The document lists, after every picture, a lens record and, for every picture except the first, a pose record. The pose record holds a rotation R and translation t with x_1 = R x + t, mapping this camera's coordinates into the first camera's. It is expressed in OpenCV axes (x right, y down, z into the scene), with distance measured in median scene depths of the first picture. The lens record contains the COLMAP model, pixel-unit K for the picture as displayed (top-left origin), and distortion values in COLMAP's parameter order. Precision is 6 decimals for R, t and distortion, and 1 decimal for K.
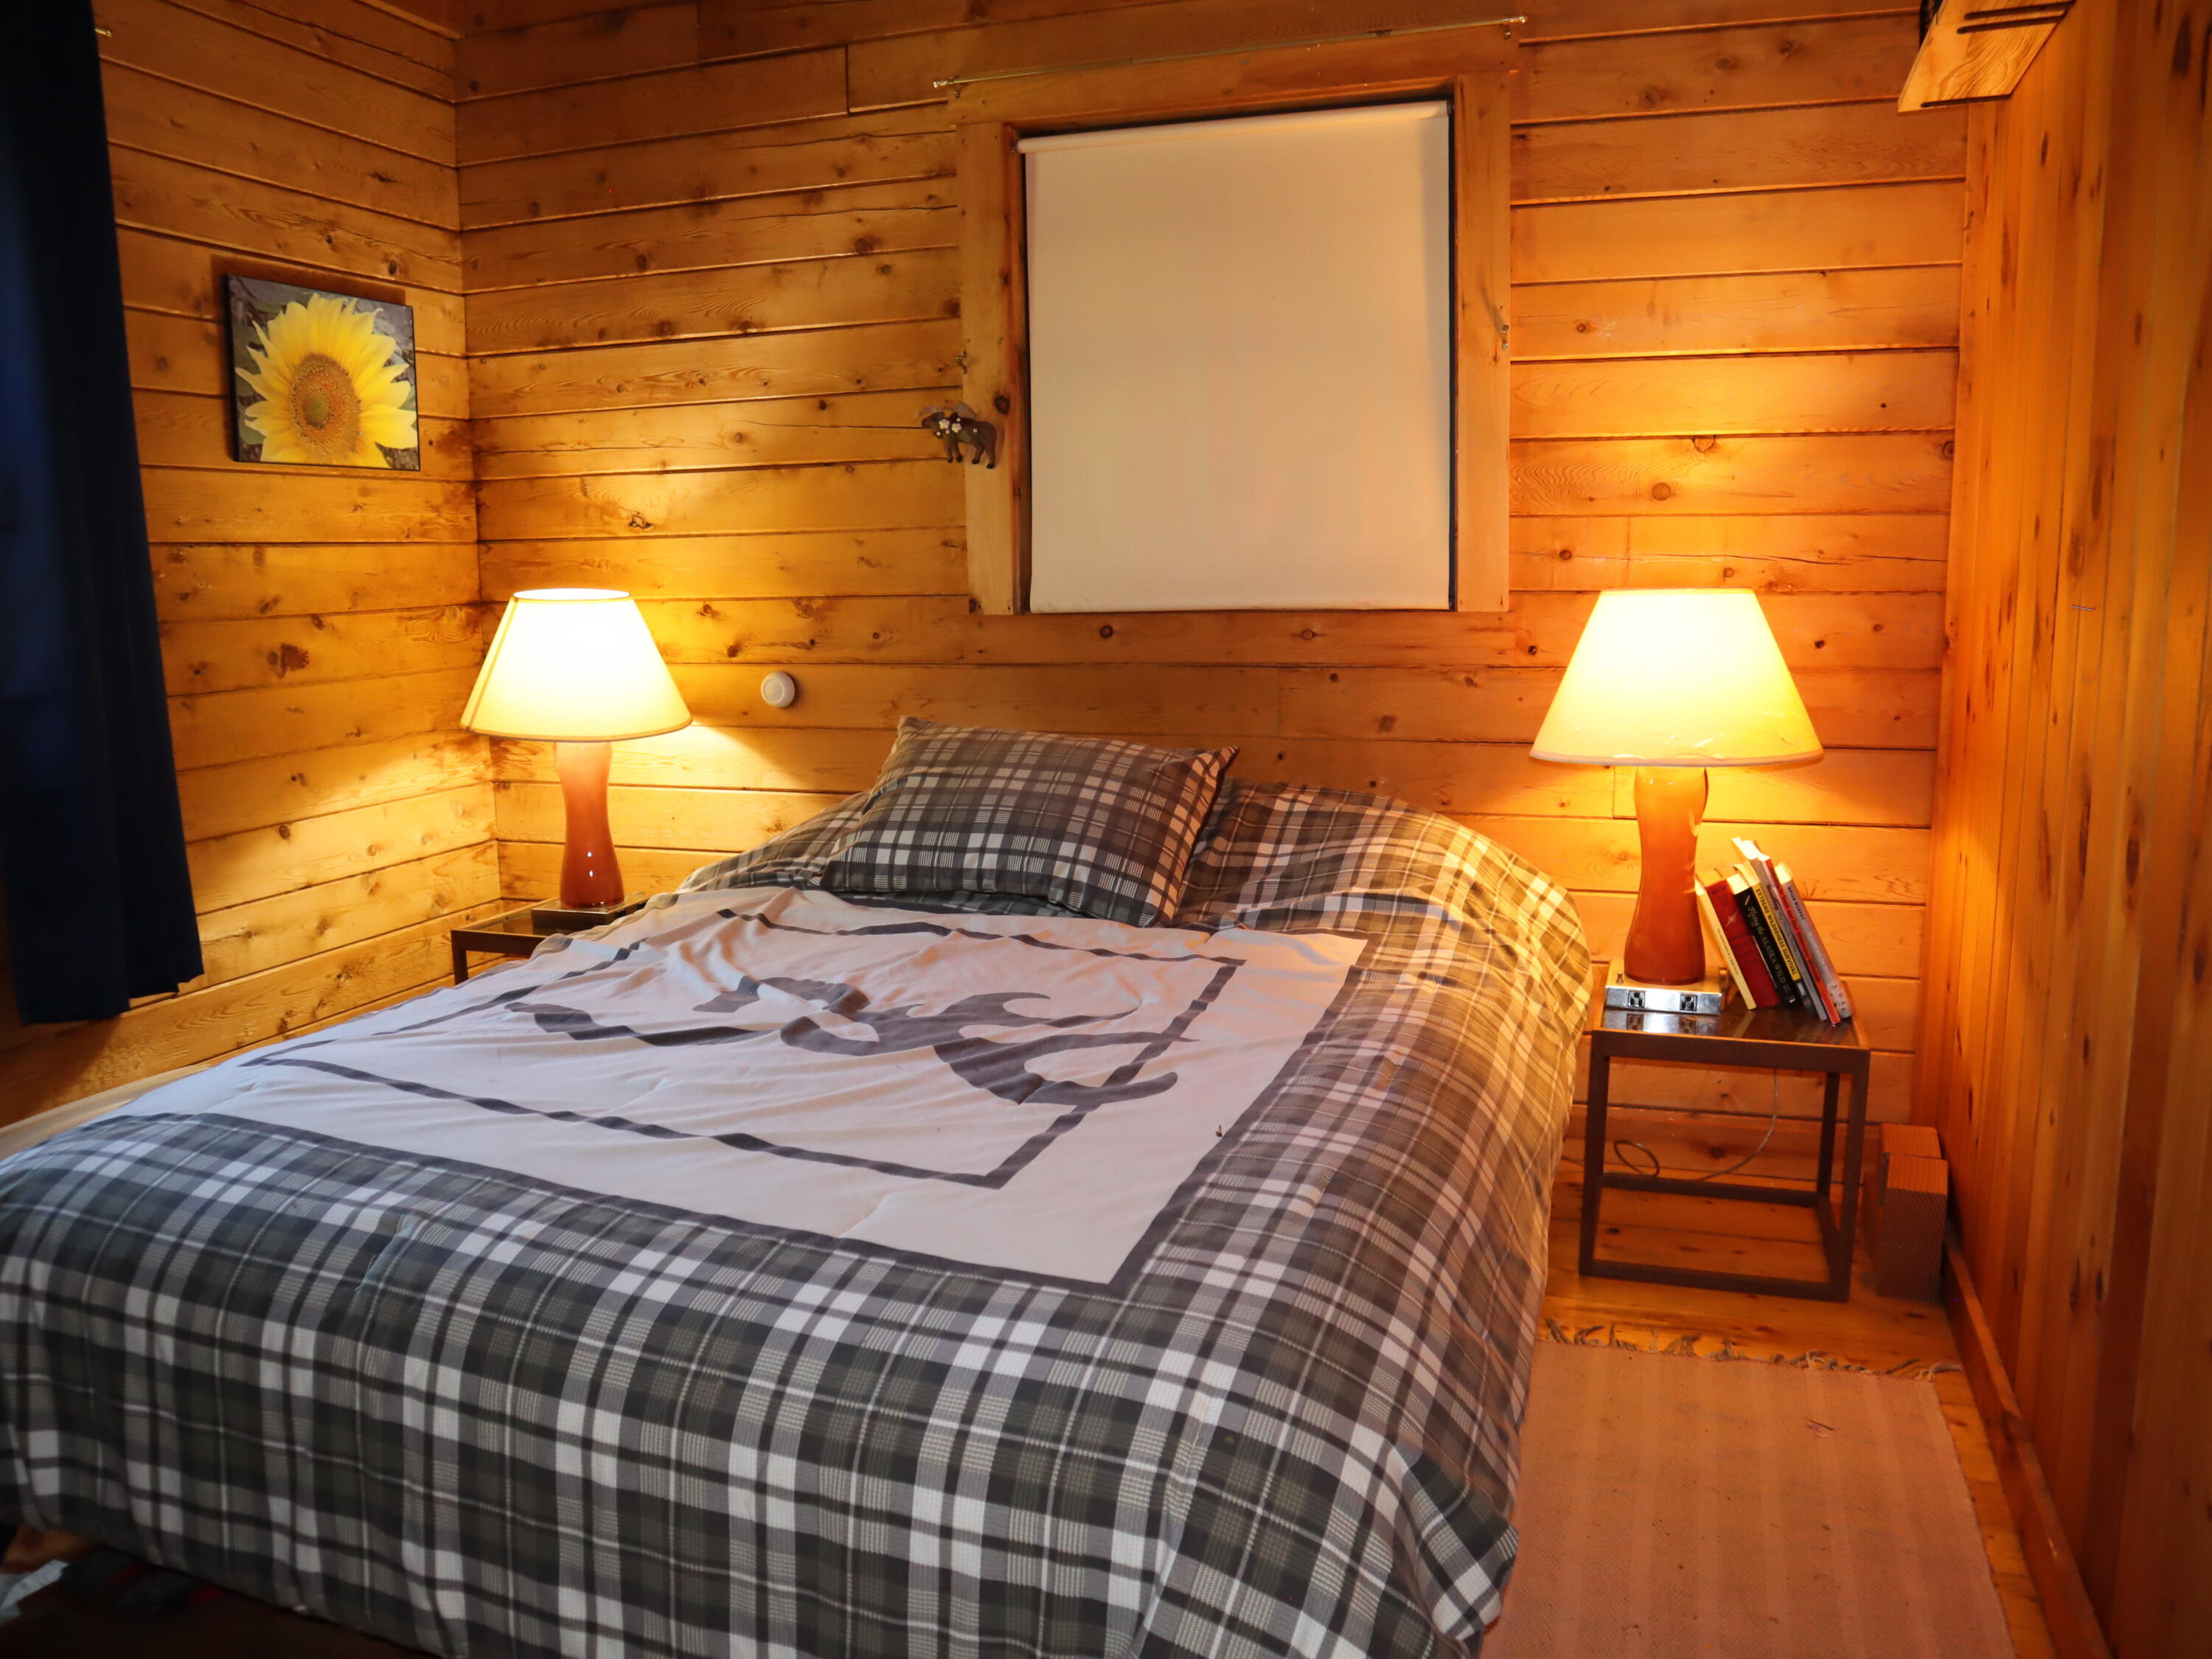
lens RADIAL K [[1731.0, 0, 1103.1], [0, 1731.0, 821.4], [0, 0, 1]] dist [-0.099537, 0.049116]
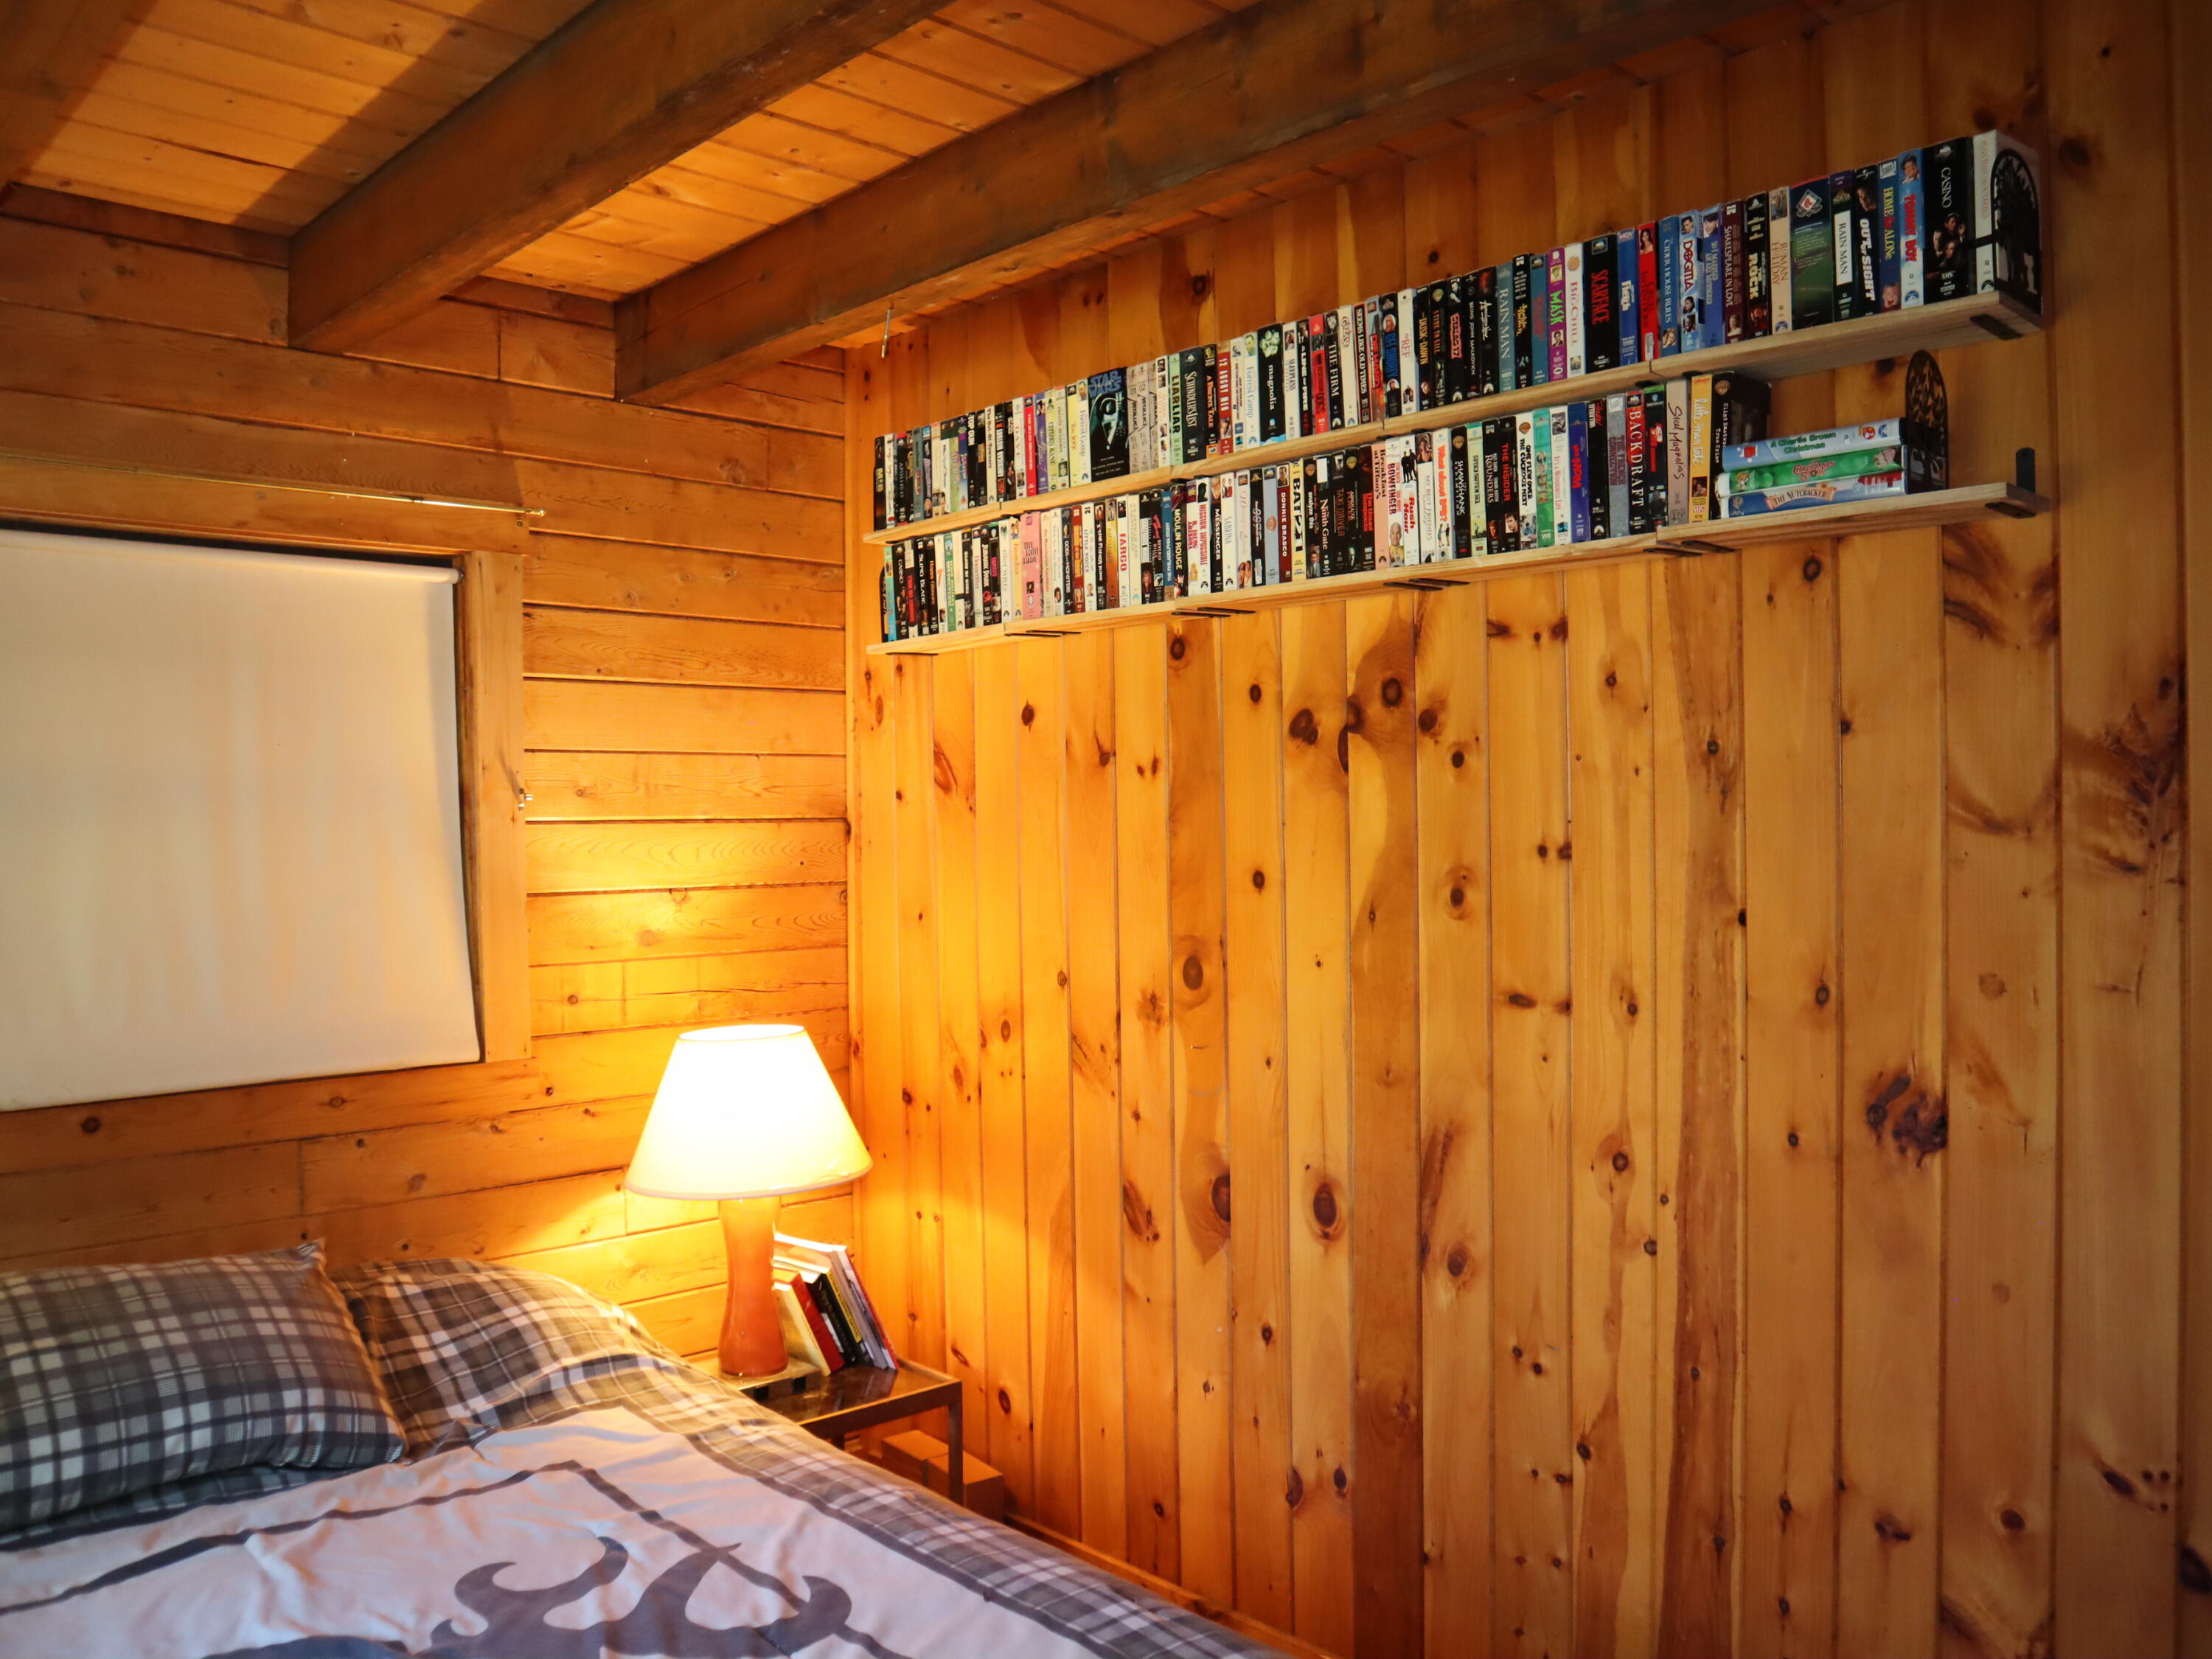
lens RADIAL K [[1731.0, 0, 1103.8], [0, 1731.0, 838.7], [0, 0, 1]] dist [-0.099537, 0.049116]
pose [[0.474528, 0.000084, 0.880240, -0.532697], [0.138253, 0.987582, -0.074624, -0.132690], [-0.869316, 0.157107, 0.468623, 0.199044]]
